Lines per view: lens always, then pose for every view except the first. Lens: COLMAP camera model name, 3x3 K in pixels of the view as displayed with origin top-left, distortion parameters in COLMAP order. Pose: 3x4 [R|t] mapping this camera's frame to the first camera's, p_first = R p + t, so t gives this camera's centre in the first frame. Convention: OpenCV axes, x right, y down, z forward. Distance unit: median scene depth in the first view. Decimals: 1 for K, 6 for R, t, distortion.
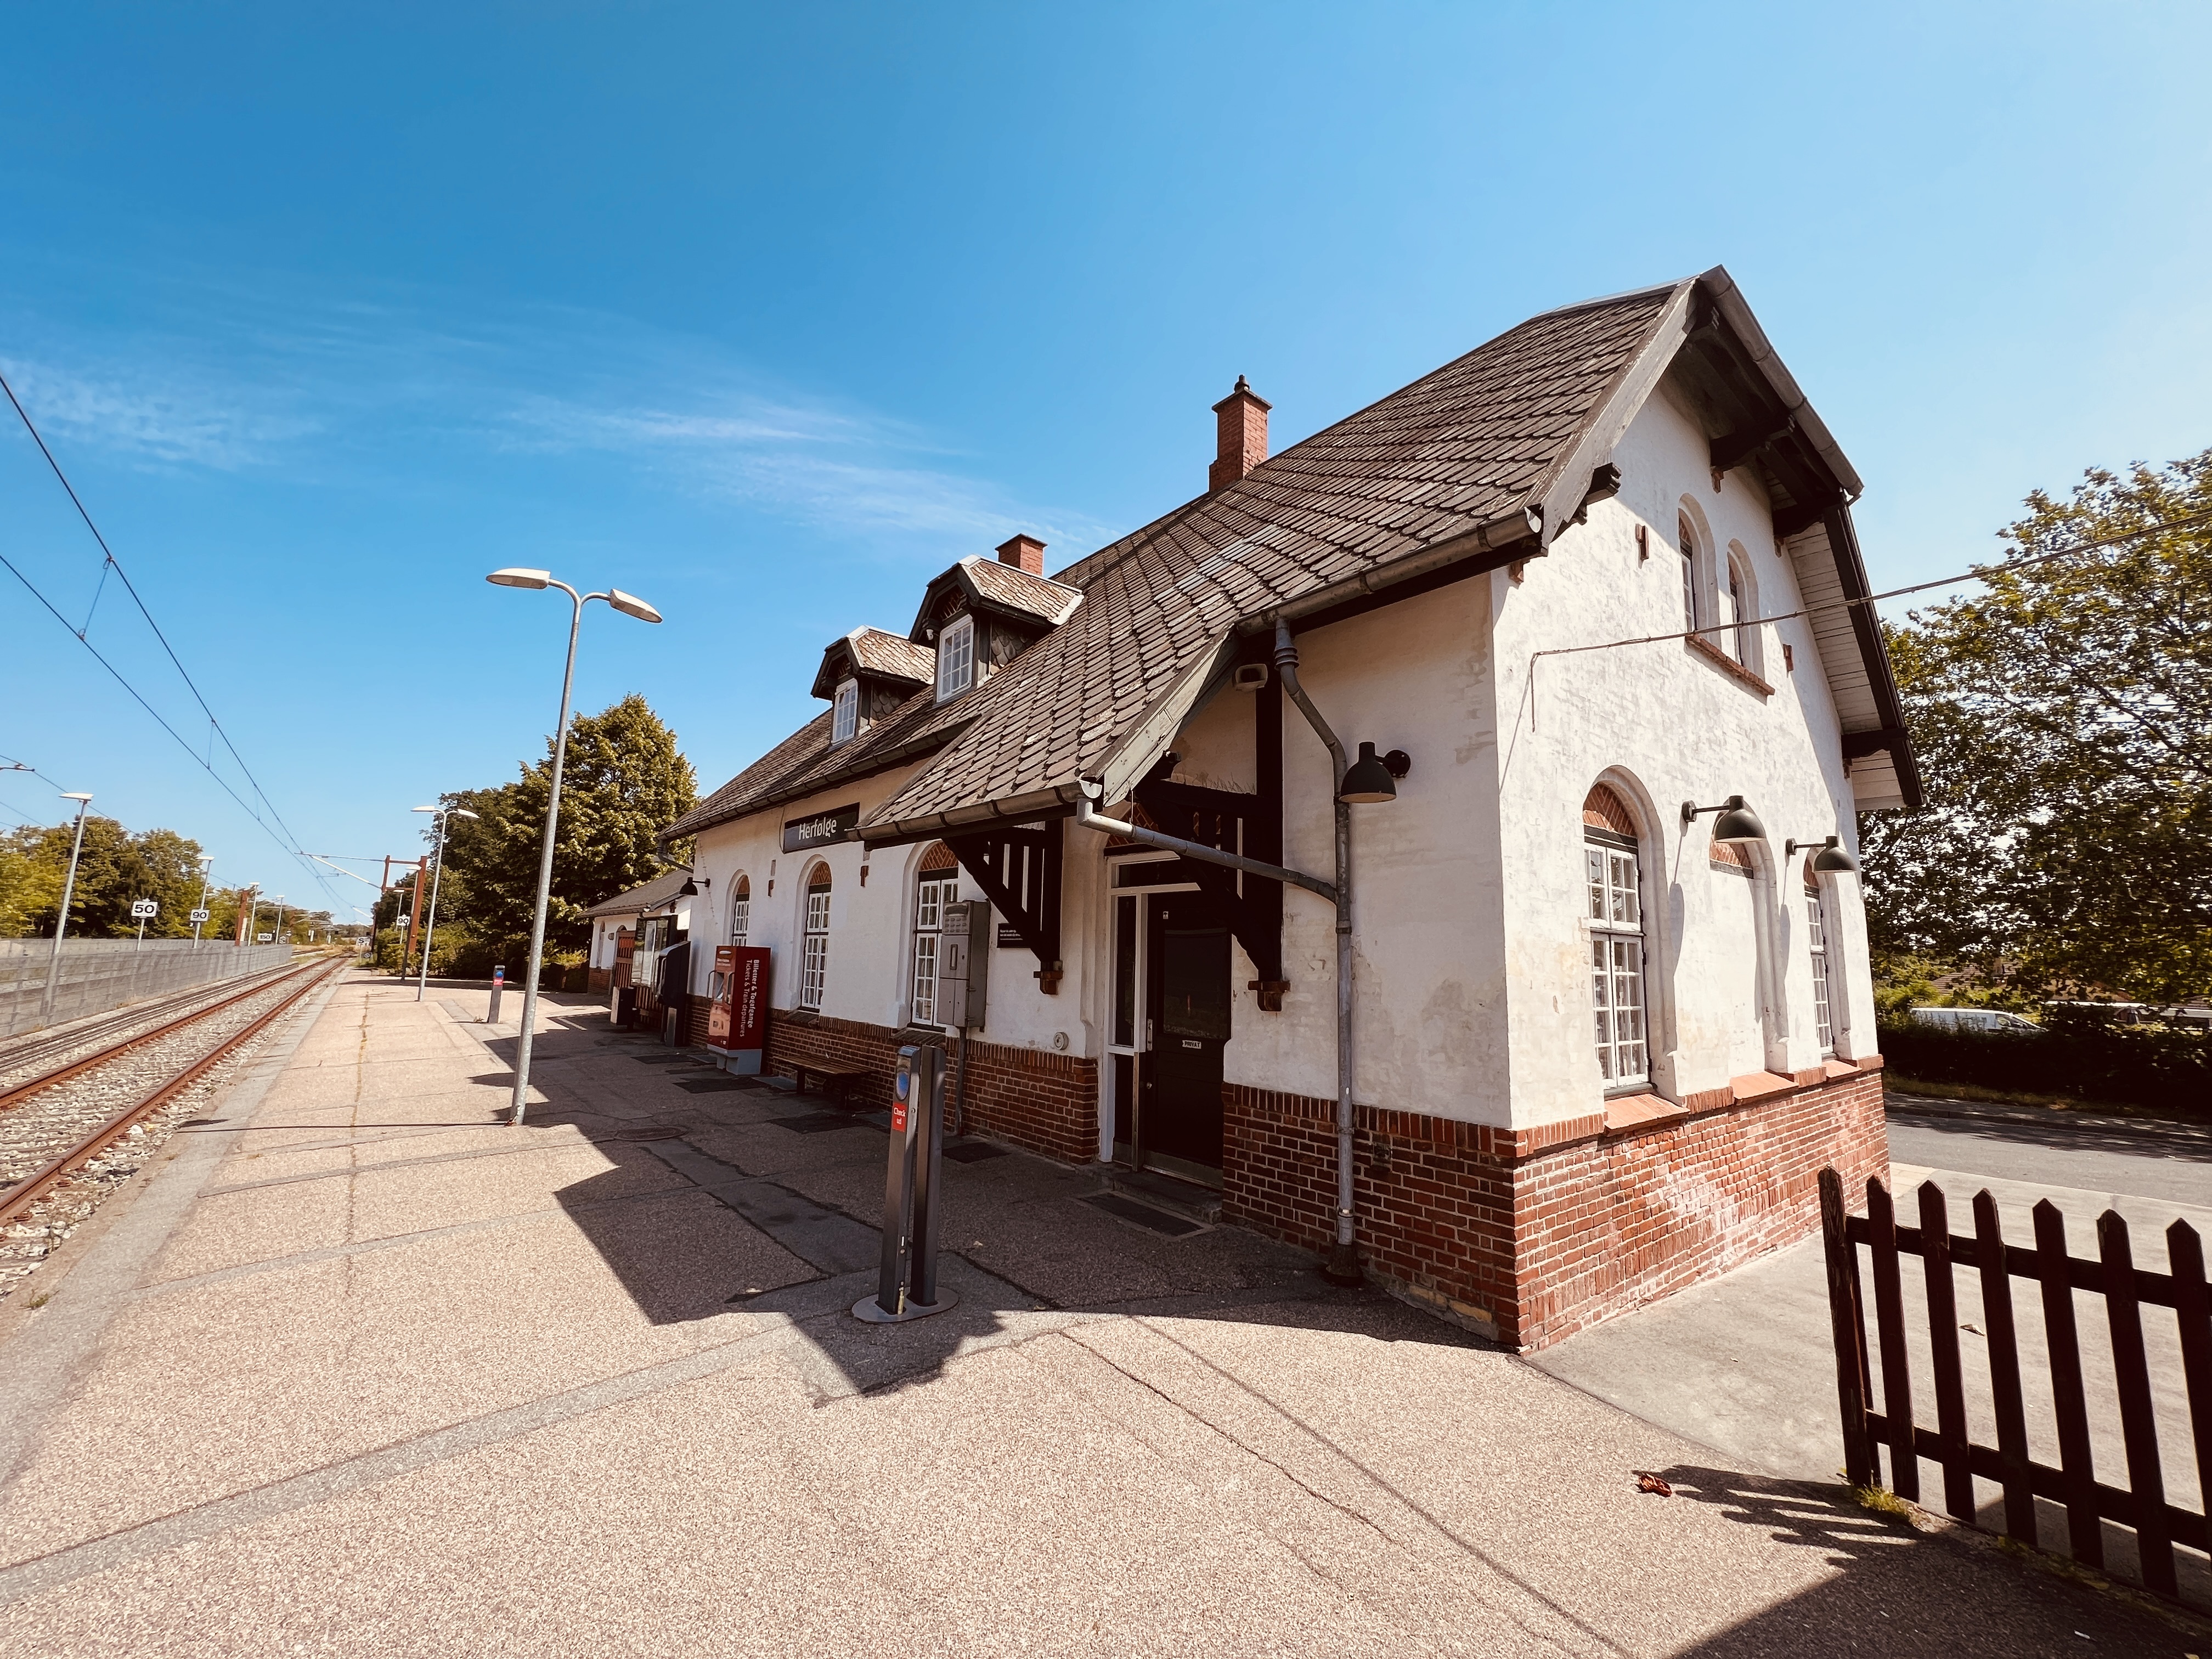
lens RADIAL K [[881.2, 0, 1107.9], [0, 881.2, 830.2], [0, 0, 1]] dist [-0.001995, 0.001247]
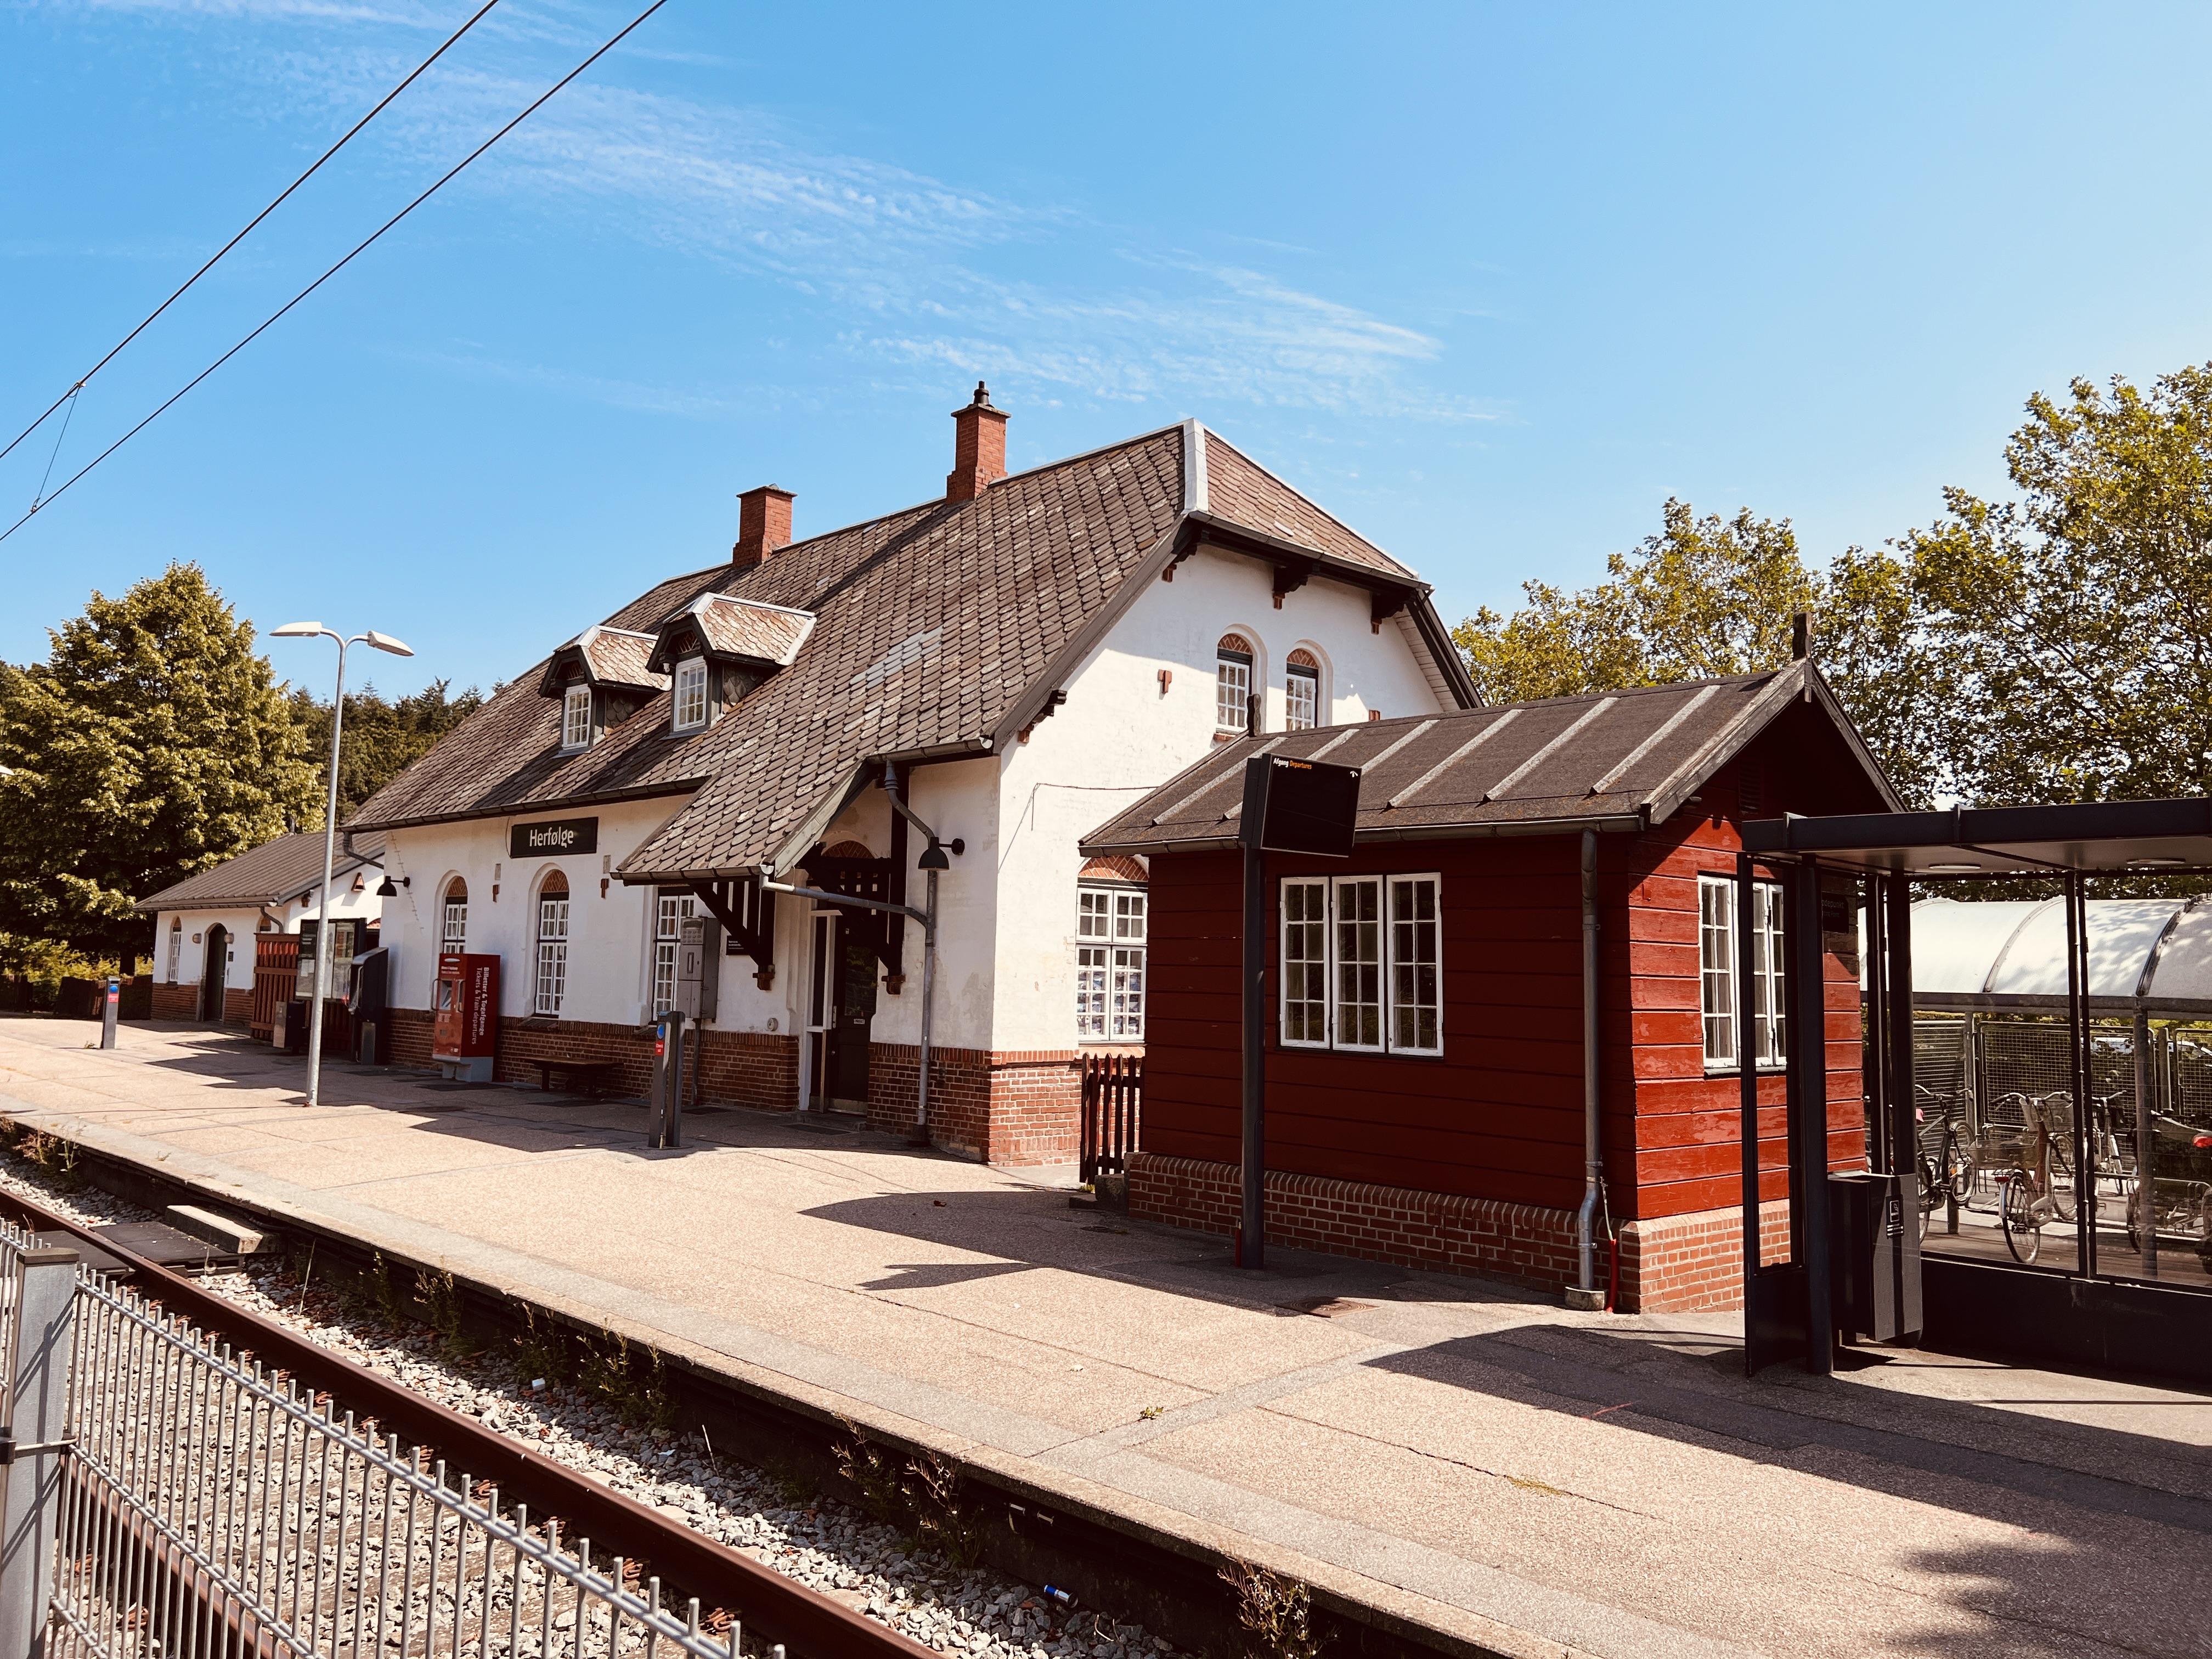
lens RADIAL K [[1652.6, 0, 1091.1], [0, 1652.6, 805.5], [0, 0, 1]] dist [0.070080, -0.081634]
pose [[0.998008, 0.003918, 0.062963, 0.296535], [-0.006842, 0.998904, 0.046305, -0.233129], [-0.062712, -0.046643, 0.996941, -1.673266]]
